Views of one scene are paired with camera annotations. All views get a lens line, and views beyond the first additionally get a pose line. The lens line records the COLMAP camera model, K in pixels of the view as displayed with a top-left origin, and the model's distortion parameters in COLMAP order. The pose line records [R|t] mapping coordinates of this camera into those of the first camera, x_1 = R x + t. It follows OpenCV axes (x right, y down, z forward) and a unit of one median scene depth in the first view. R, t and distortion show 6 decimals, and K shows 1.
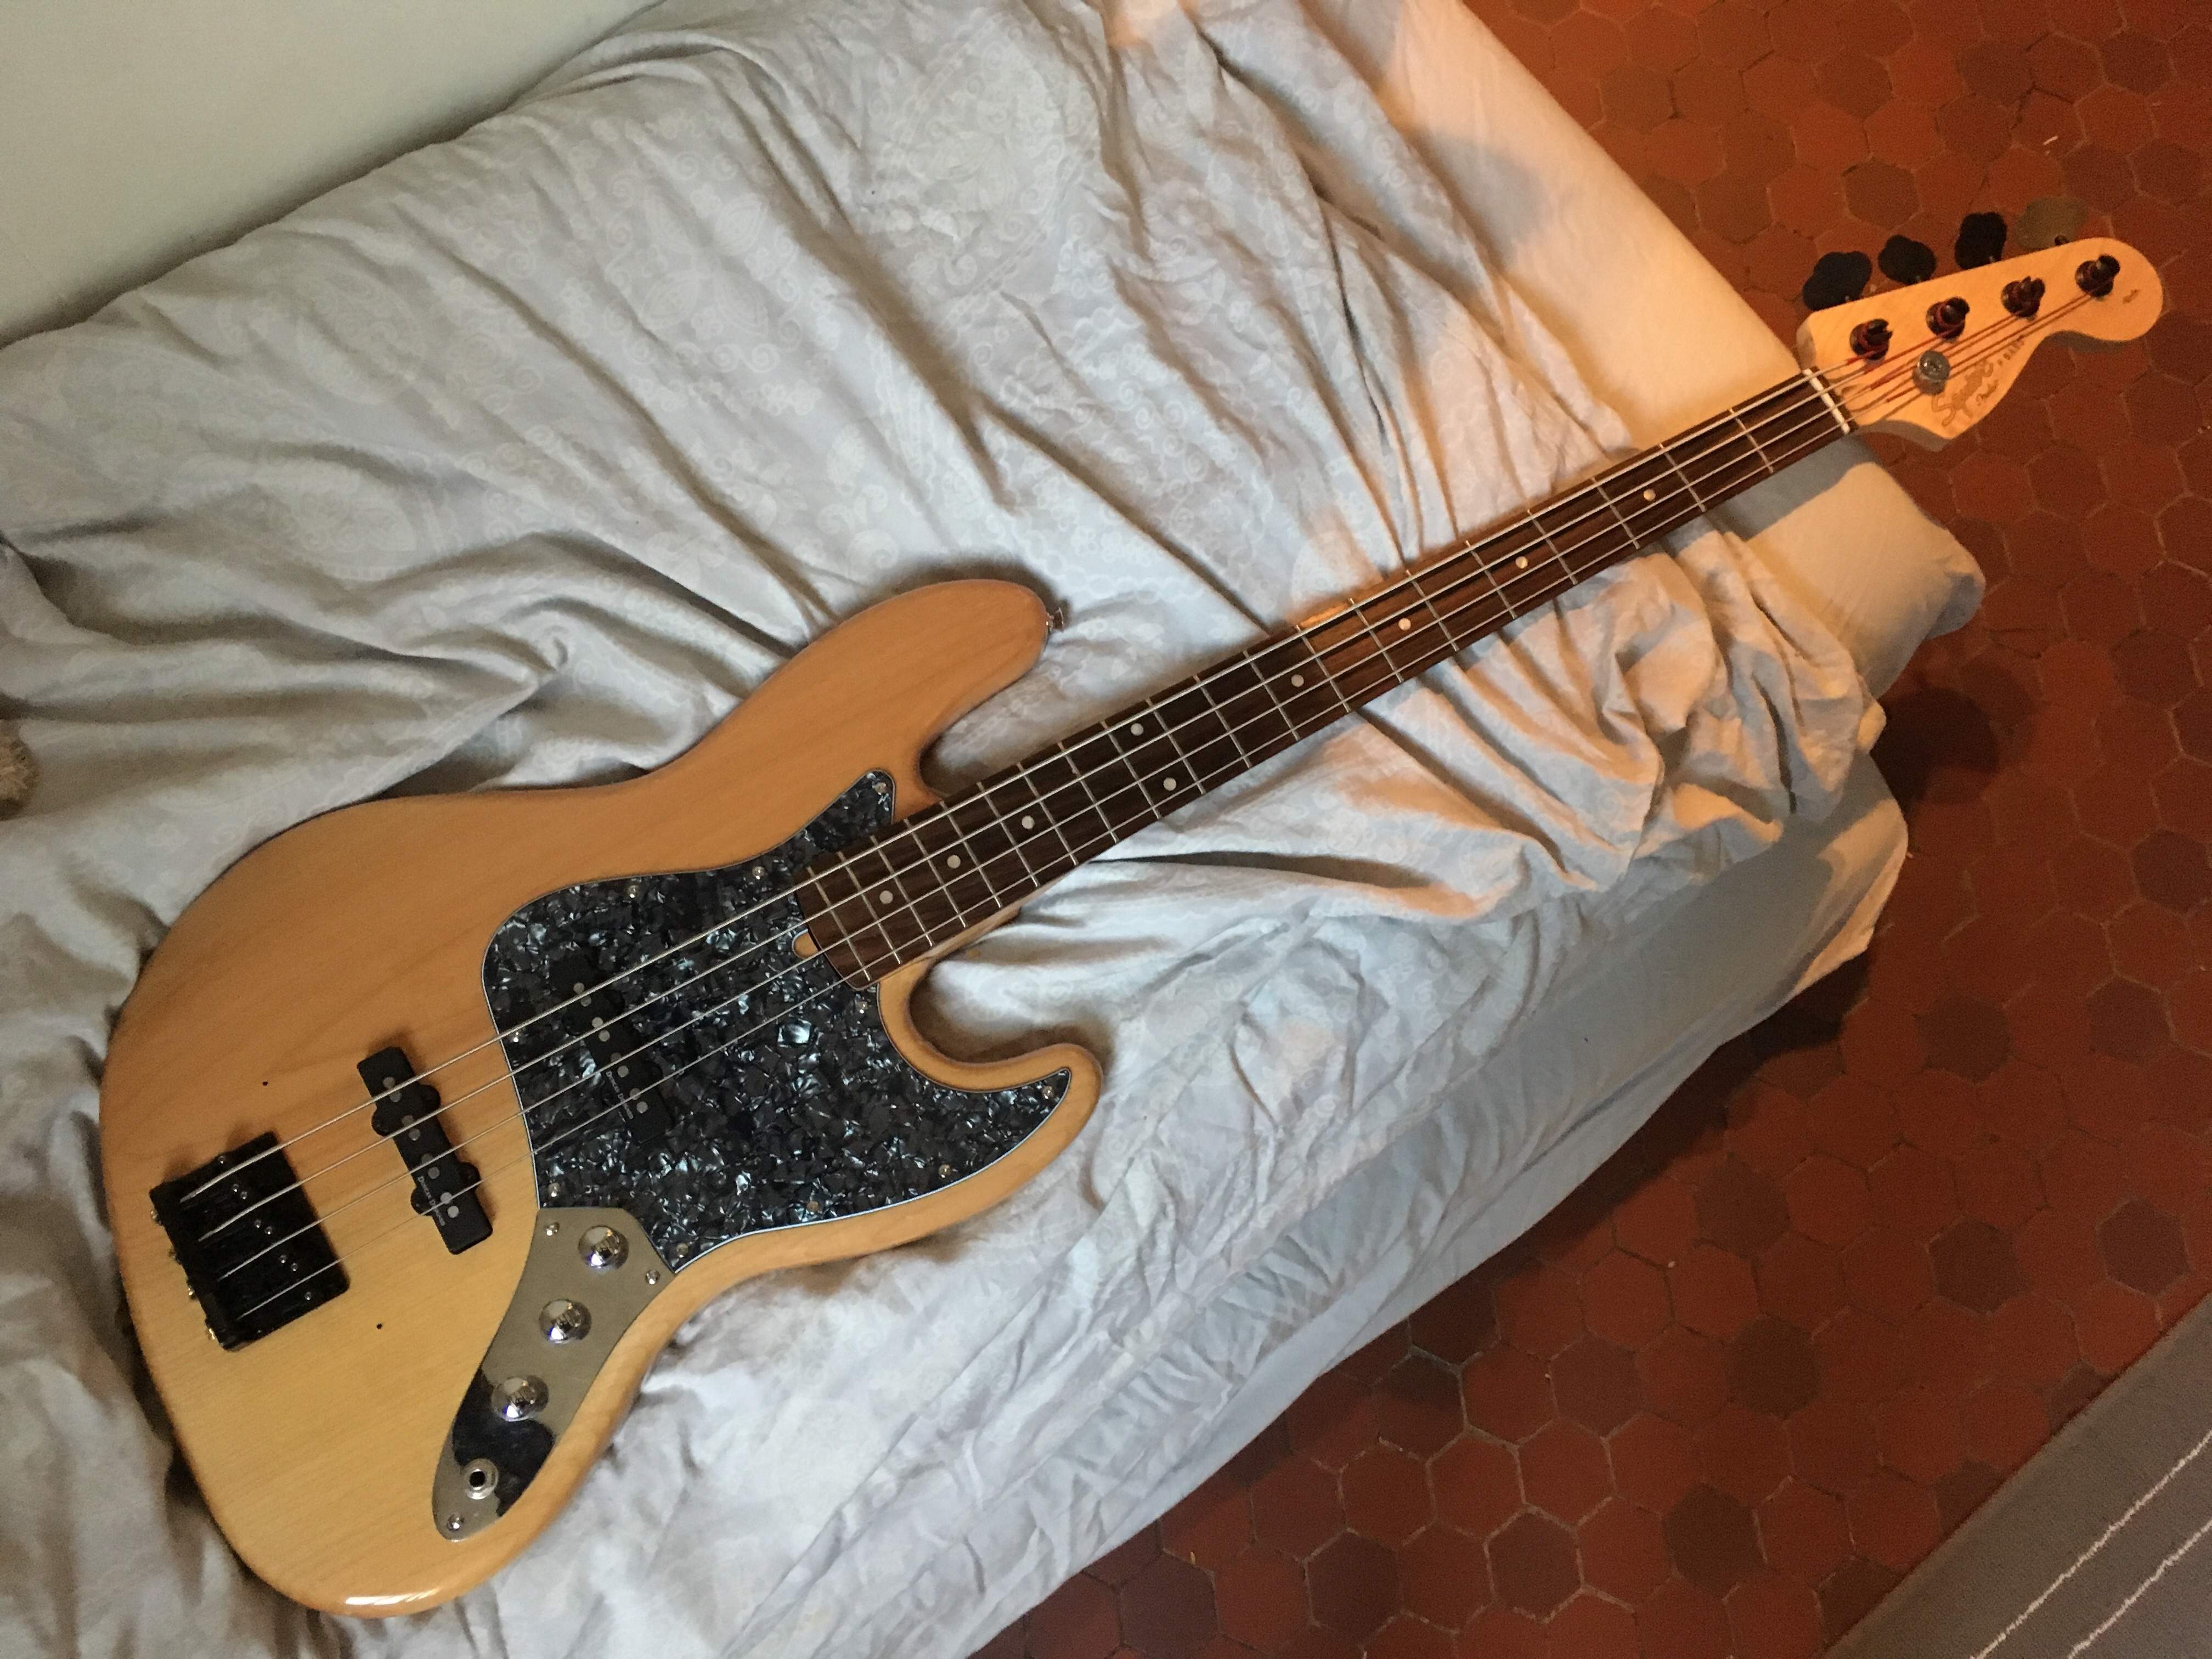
lens RADIAL K [[1880.7, 0, 1106.0], [0, 1880.7, 829.5], [0, 0, 1]] dist [0.044640, -0.009441]
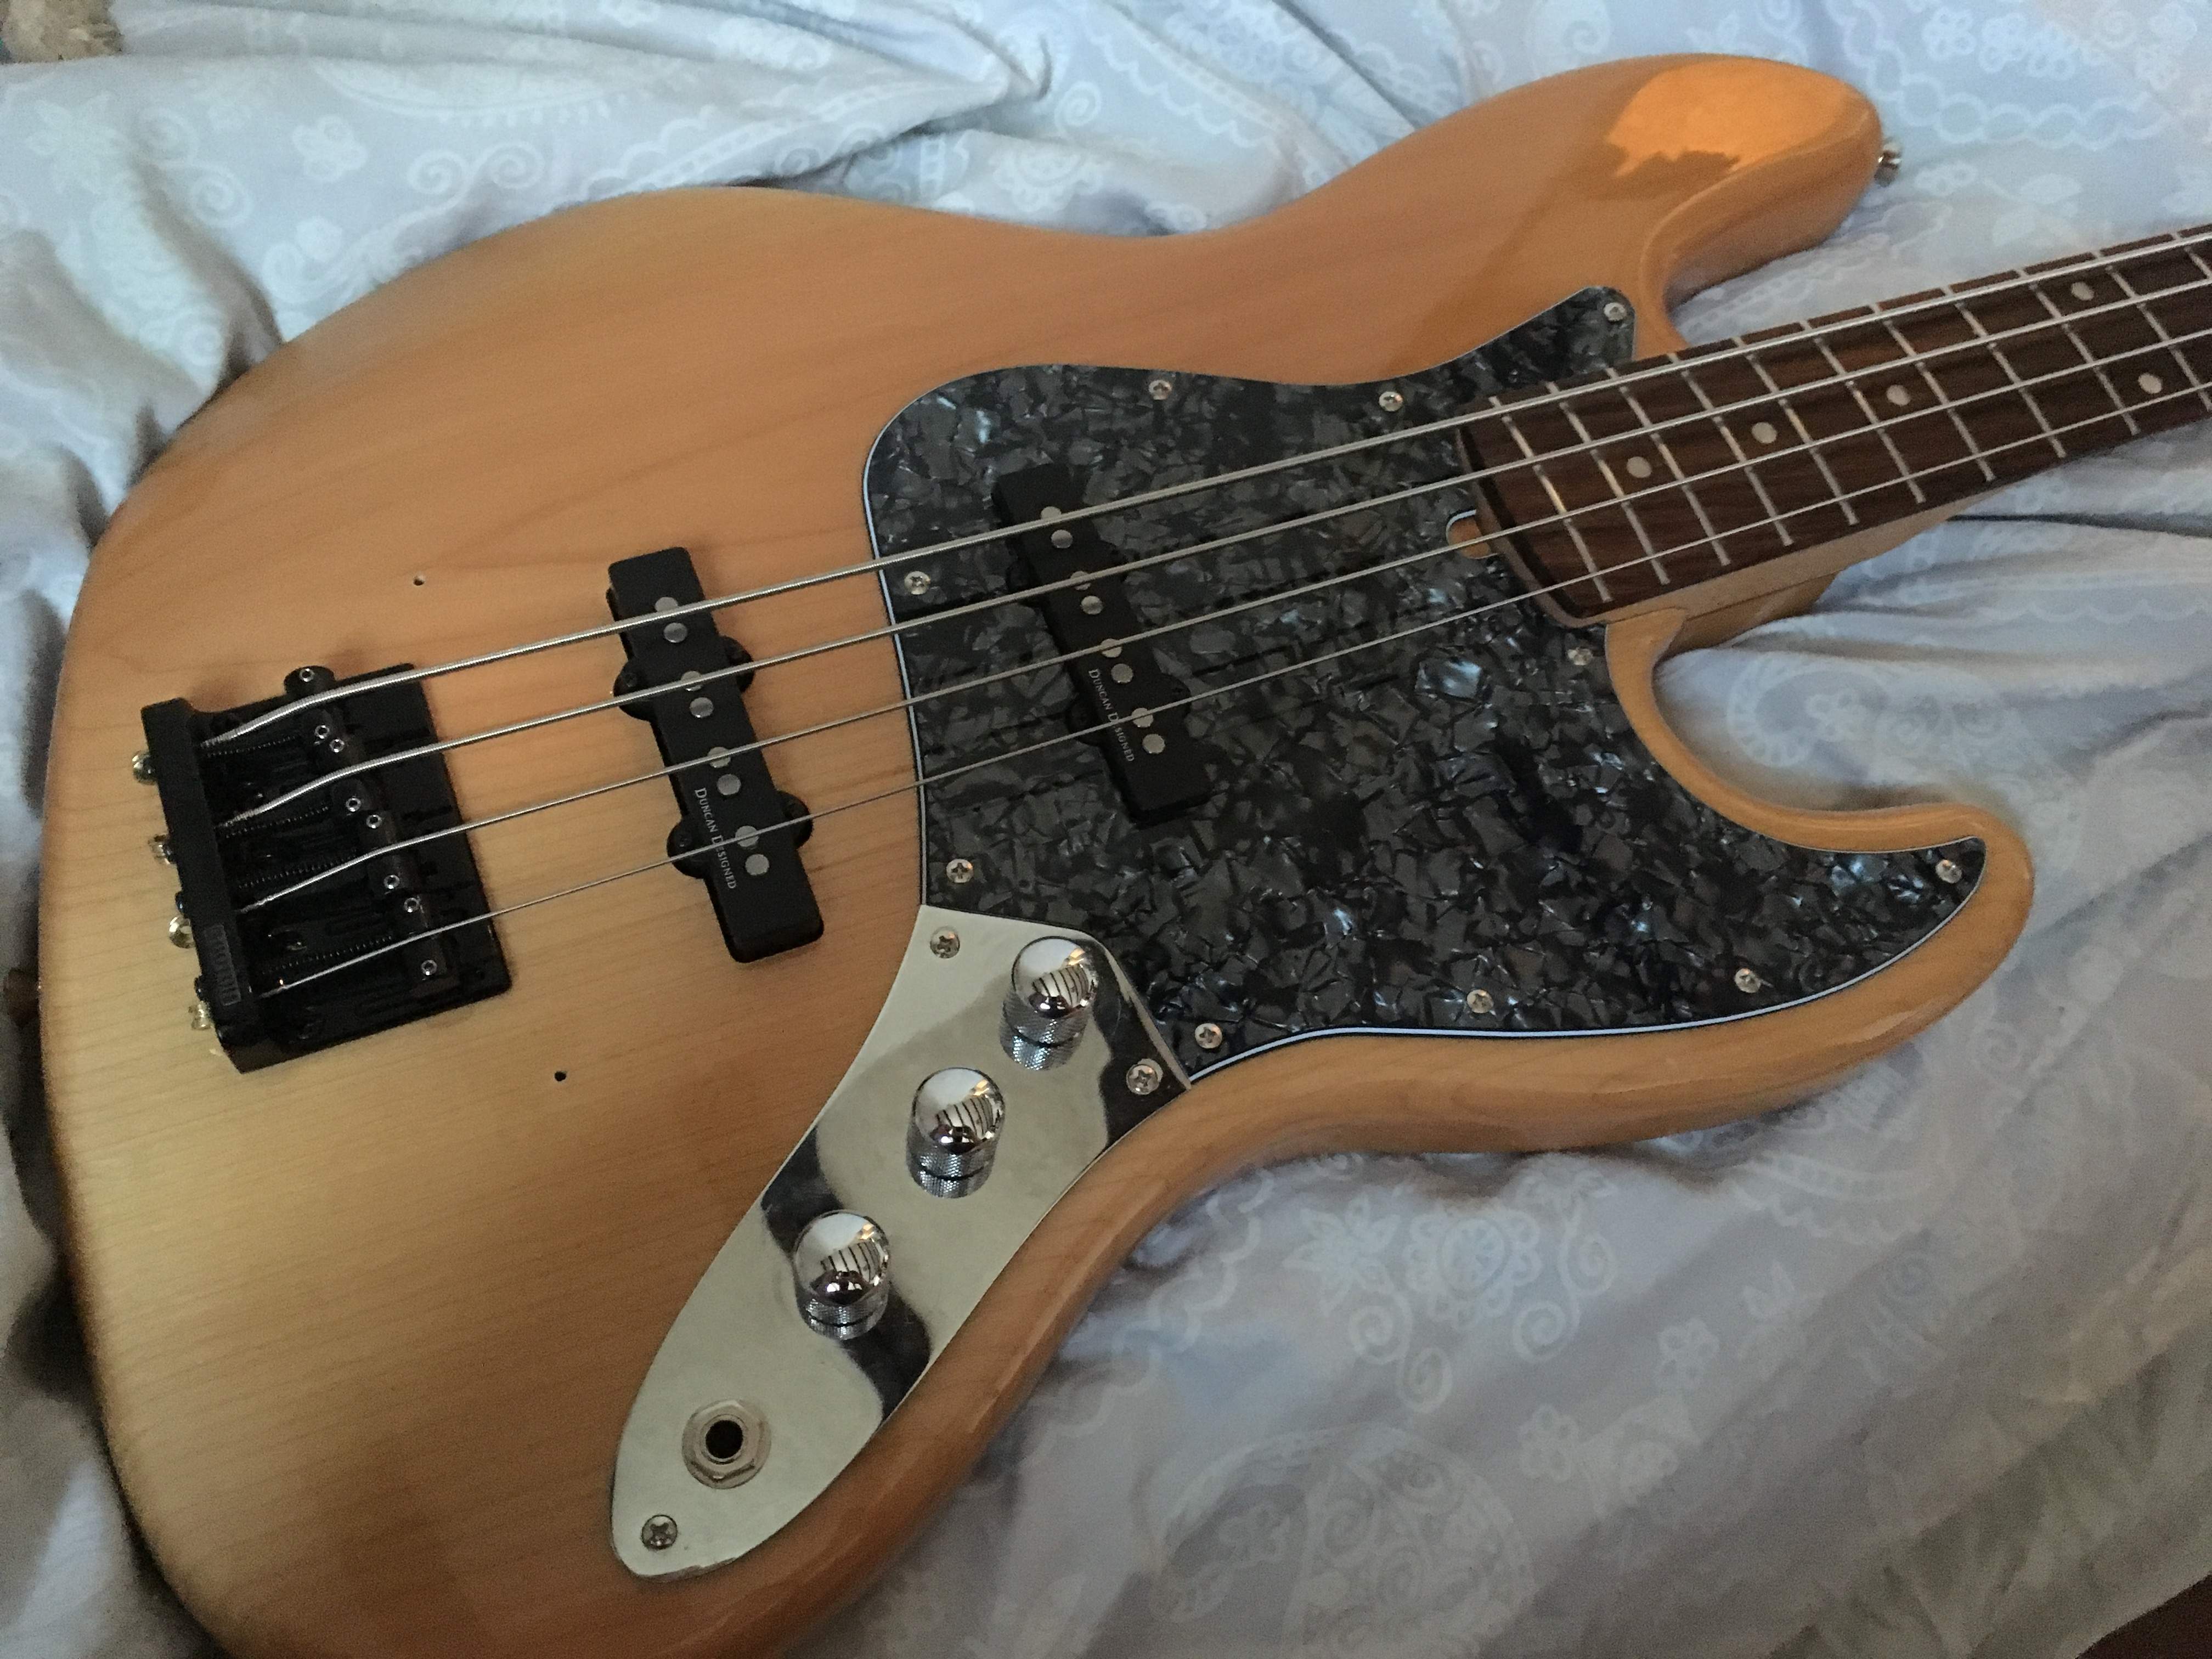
lens RADIAL K [[1880.7, 0, 1106.0], [0, 1880.7, 829.5], [0, 0, 1]] dist [0.044640, -0.009441]
pose [[0.989724, 0.135305, -0.046252, -0.229095], [-0.141863, 0.969697, -0.198904, 0.262327], [0.017938, 0.203422, 0.978927, 0.521930]]
